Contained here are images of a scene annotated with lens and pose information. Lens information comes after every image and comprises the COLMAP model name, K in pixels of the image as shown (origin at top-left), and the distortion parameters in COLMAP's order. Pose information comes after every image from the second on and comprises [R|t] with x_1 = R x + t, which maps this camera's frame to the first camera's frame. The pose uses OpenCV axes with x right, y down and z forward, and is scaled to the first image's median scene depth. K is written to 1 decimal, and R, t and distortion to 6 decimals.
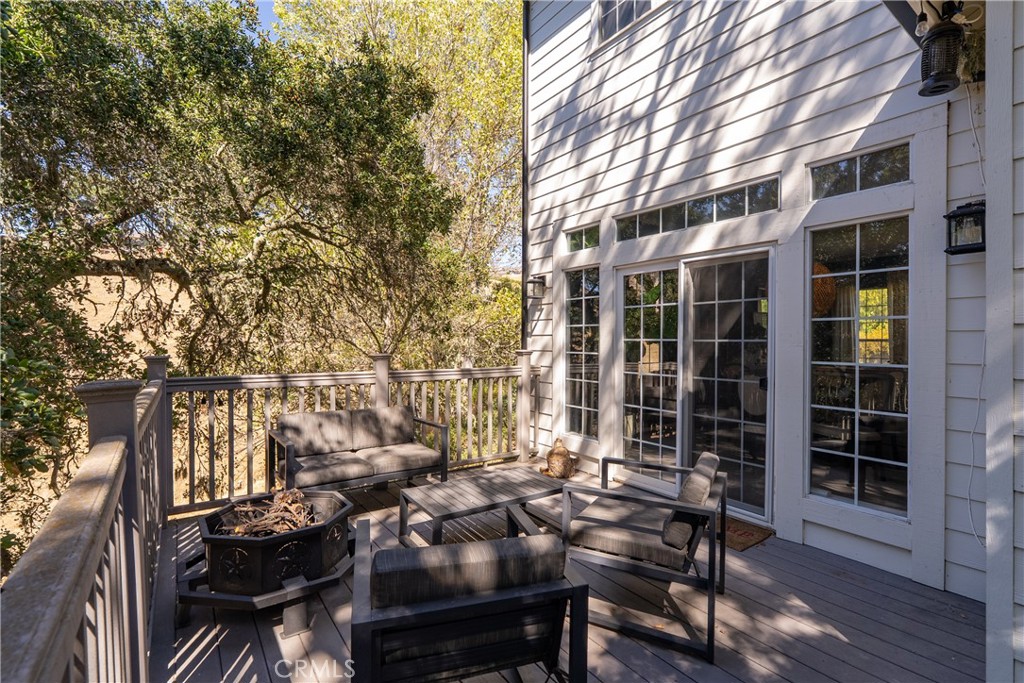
lens RADIAL K [[466.7, 0, 512.3], [0, 466.7, 343.7], [0, 0, 1]] dist [0.000185, 0.000200]
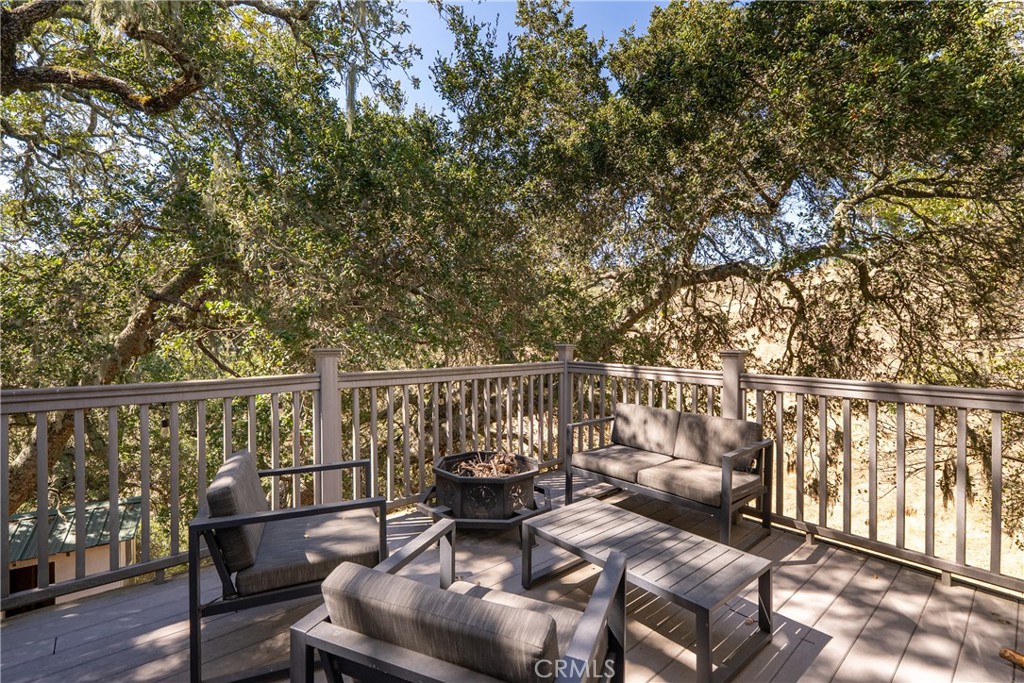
lens RADIAL K [[466.7, 0, 512.8], [0, 466.7, 343.7], [0, 0, 1]] dist [0.000185, 0.000200]
pose [[0.084686, 0.006325, -0.996388, 0.505090], [-0.005856, 0.999966, 0.005850, 0.008169], [0.996390, 0.005339, 0.084720, 0.604842]]
